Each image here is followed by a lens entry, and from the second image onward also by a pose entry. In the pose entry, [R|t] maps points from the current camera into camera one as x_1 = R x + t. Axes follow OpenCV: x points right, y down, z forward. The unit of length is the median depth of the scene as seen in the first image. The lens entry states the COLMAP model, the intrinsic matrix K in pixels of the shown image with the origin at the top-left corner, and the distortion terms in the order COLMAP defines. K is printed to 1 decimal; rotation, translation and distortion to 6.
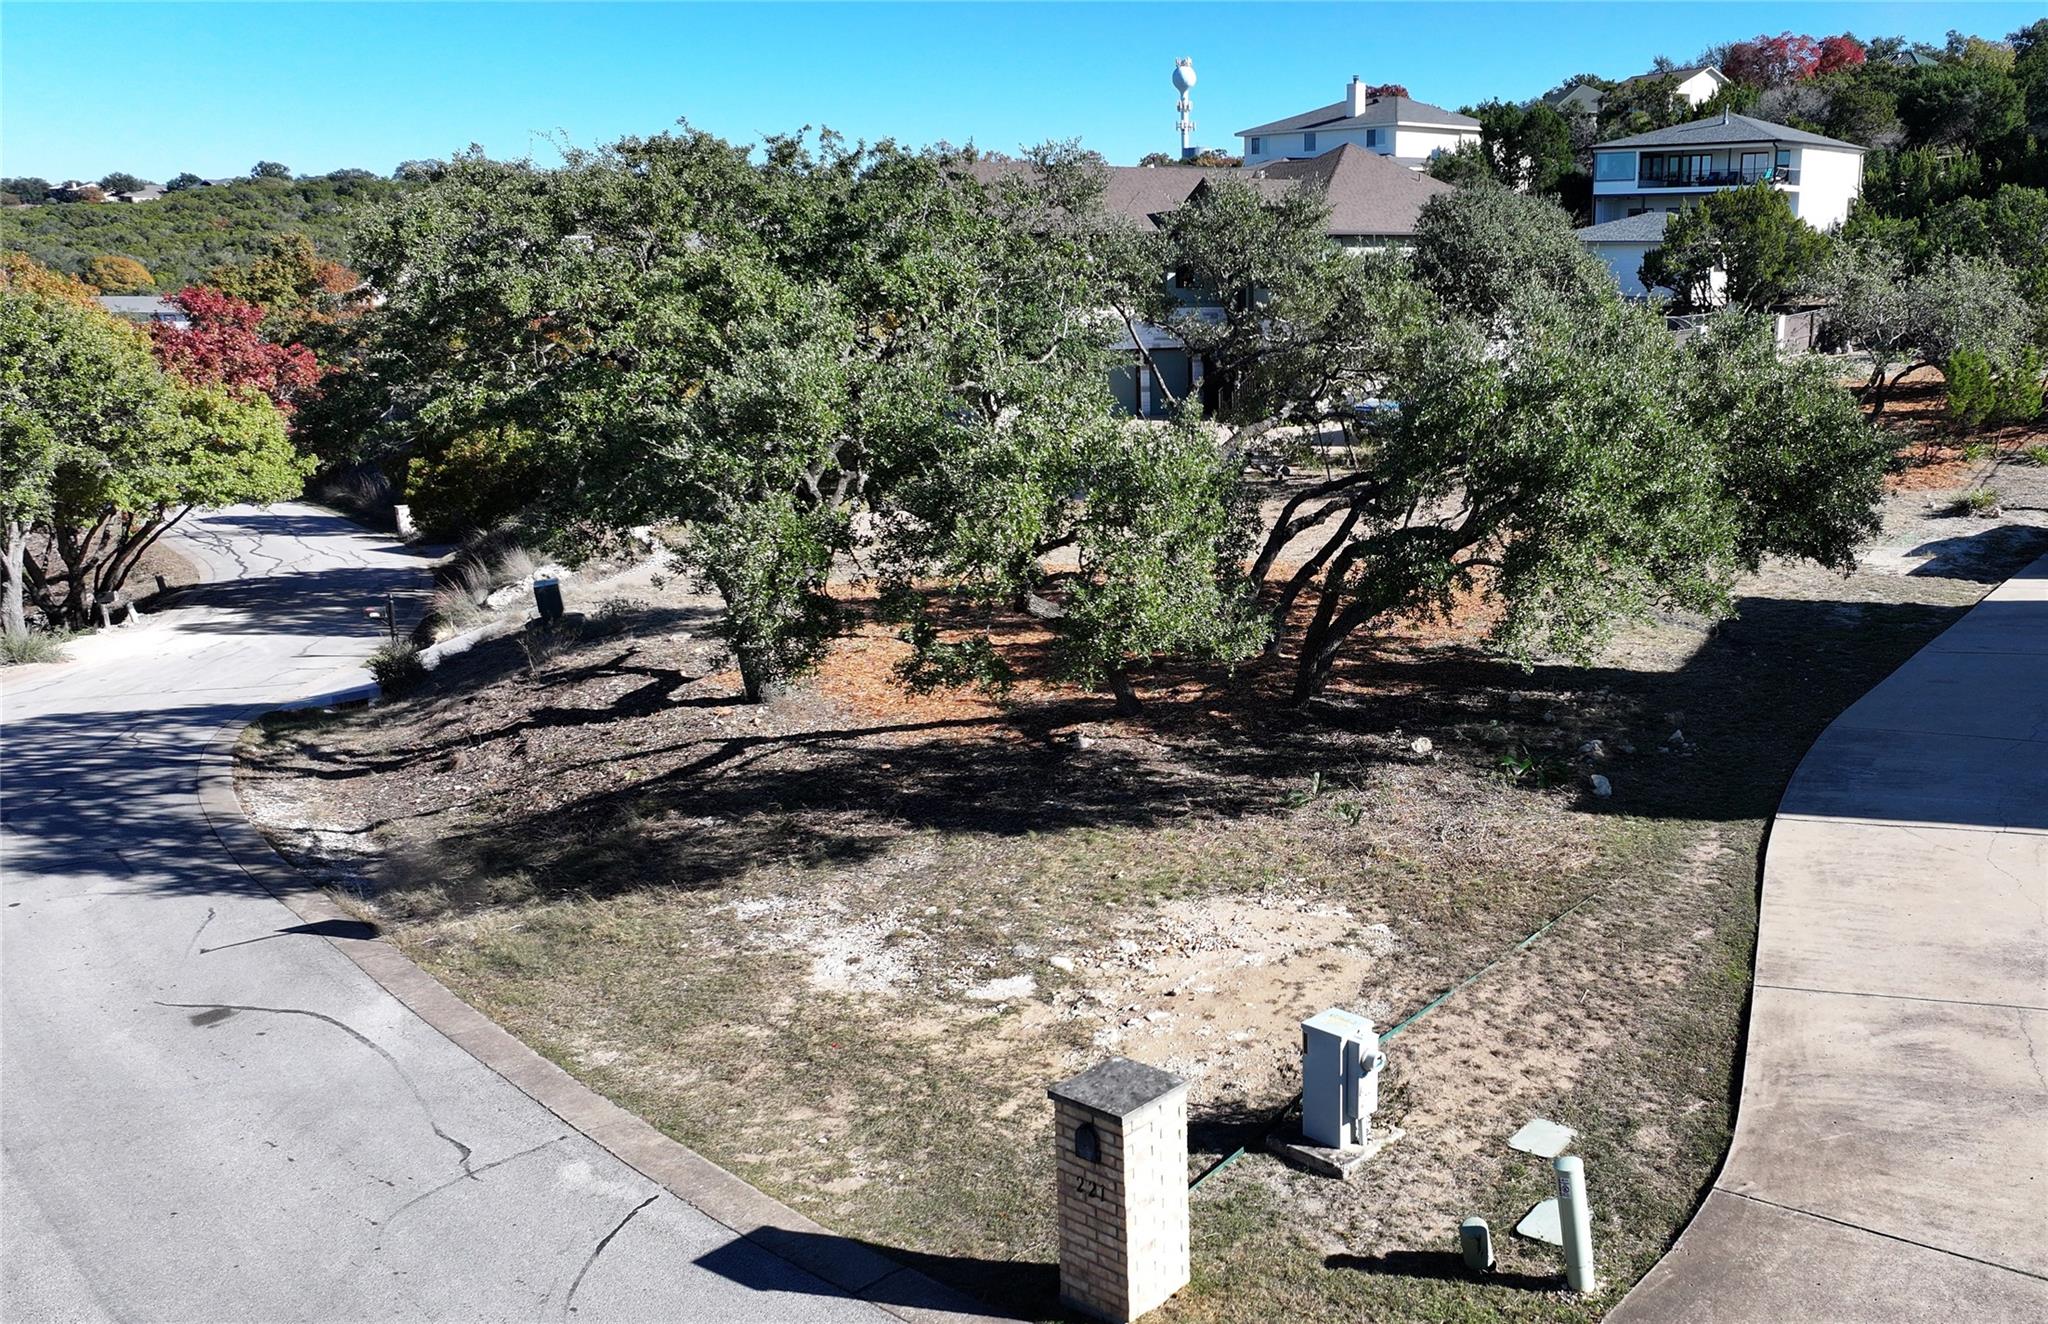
lens RADIAL K [[1806.0, 0, 1091.5], [0, 1806.0, 662.7], [0, 0, 1]] dist [0.005450, -0.000028]
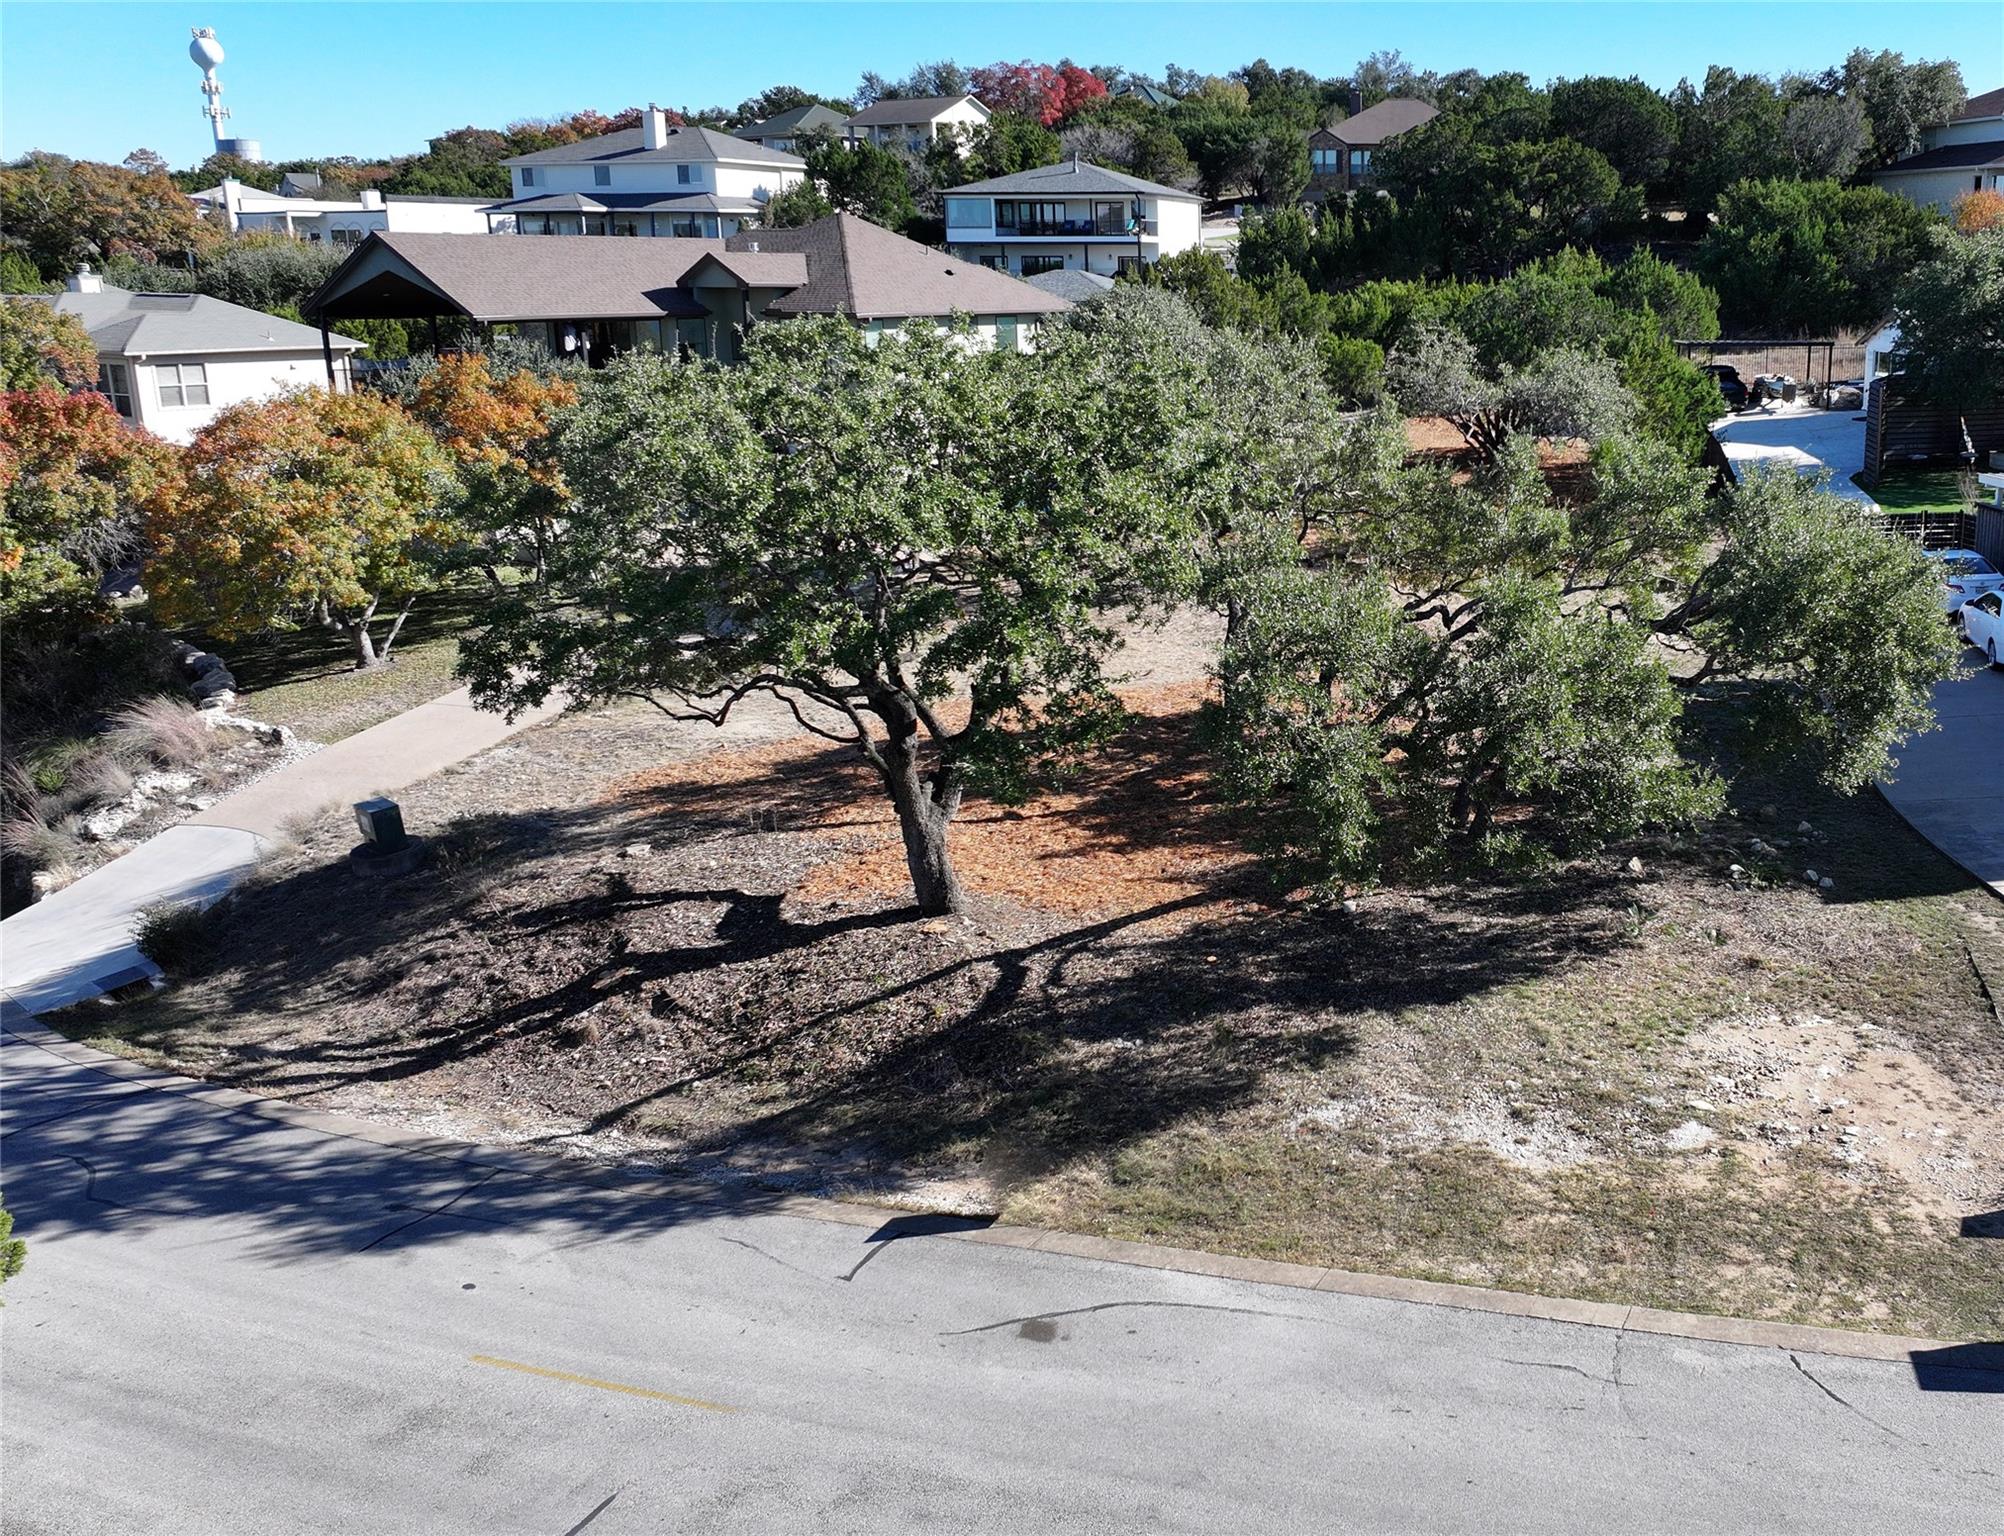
lens RADIAL K [[1917.8, 0, 1379.2], [0, 1917.8, 765.5], [0, 0, 1]] dist [0.004746, 0.000004]
pose [[0.885099, -0.114290, 0.451151, -0.835492], [0.107813, 0.993361, 0.040134, -0.137143], [-0.452743, 0.013117, 0.891545, 0.006525]]
